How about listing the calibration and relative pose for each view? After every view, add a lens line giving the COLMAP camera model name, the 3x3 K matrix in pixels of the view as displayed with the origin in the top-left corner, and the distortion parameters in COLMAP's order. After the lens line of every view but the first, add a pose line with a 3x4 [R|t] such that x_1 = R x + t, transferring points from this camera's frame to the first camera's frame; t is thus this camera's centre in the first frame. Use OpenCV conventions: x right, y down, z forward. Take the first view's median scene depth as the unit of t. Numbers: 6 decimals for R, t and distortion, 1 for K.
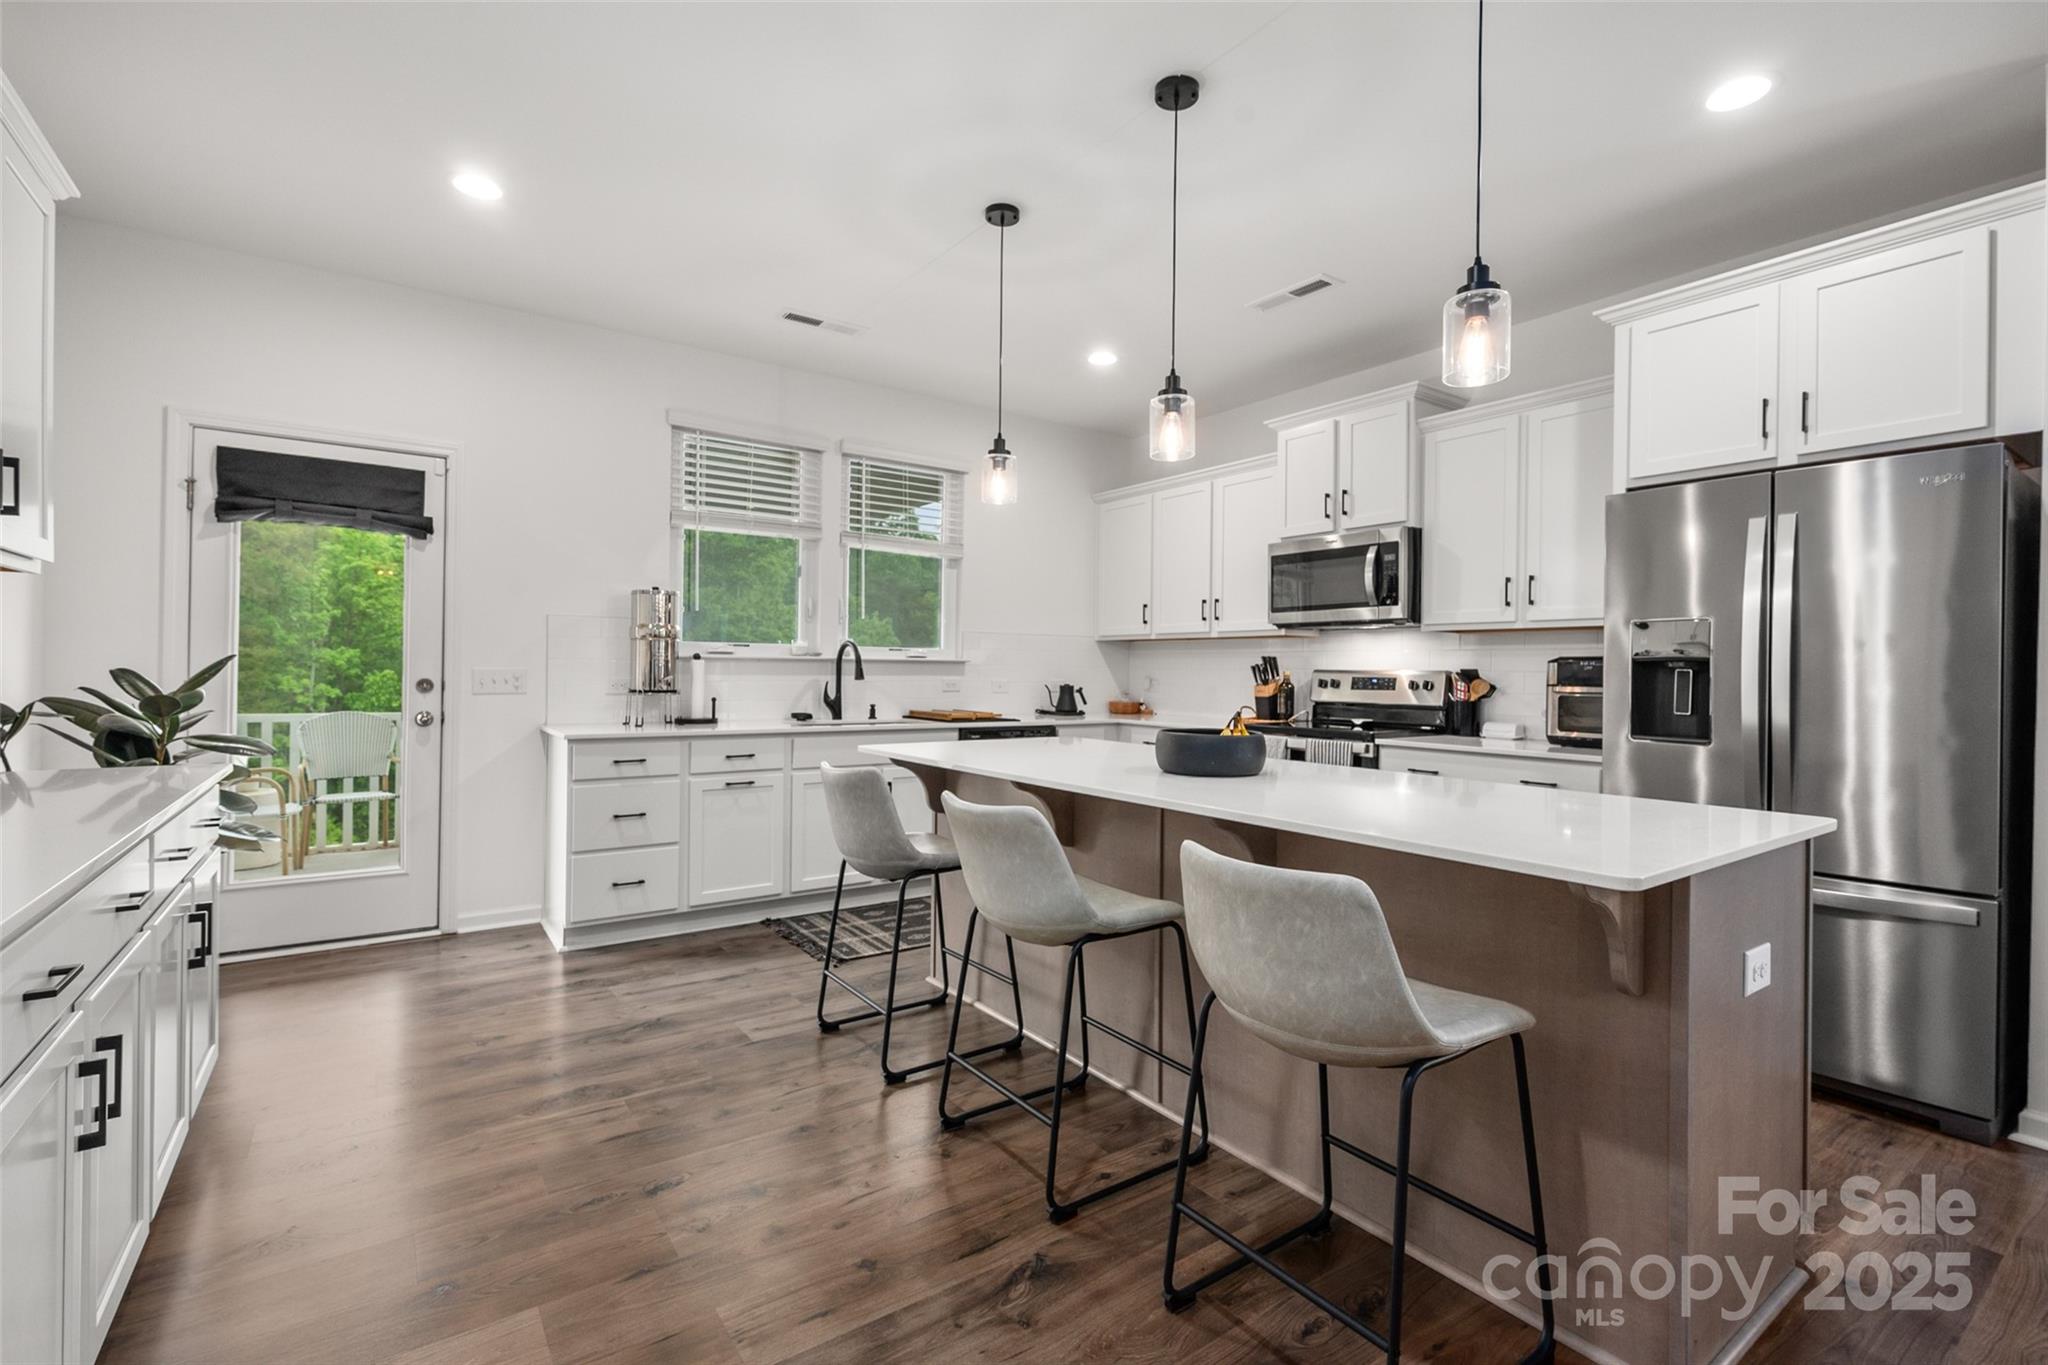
lens RADIAL K [[925.7, 0, 1024.0], [0, 925.7, 682.5], [0, 0, 1]] dist [0.000314, 0.000029]
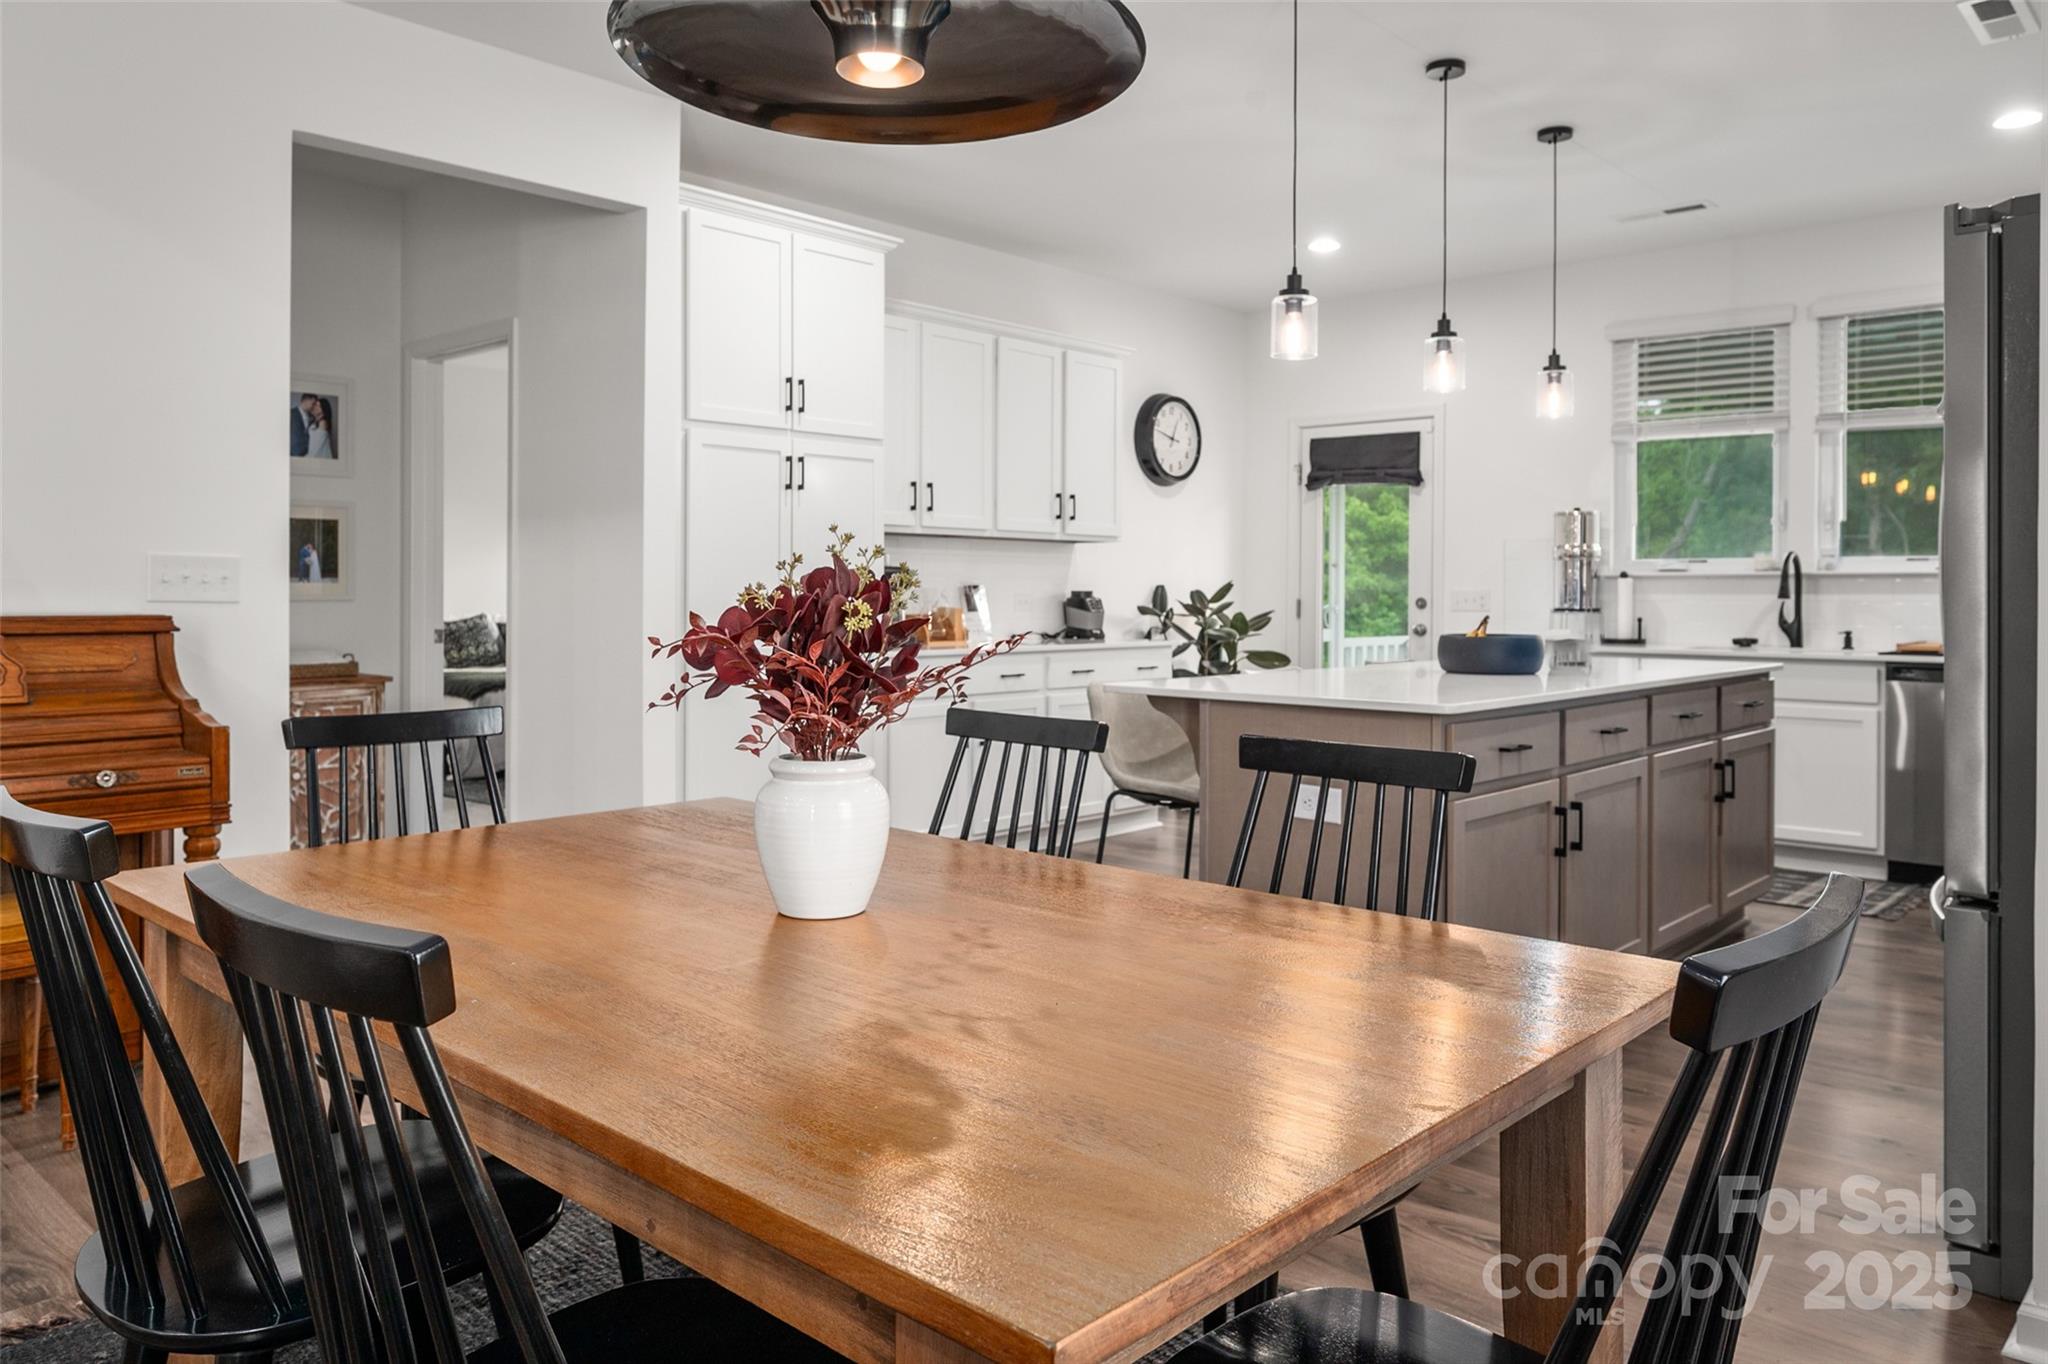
lens RADIAL K [[1401.8, 0, 1024.0], [0, 1401.8, 682.0], [0, 0, 1]] dist [-0.004407, -0.001026]
pose [[0.208355, 0.052621, -0.976637, 0.998346], [-0.012226, 0.998614, 0.051197, 0.017430], [0.977977, 0.001273, 0.208710, 0.078227]]
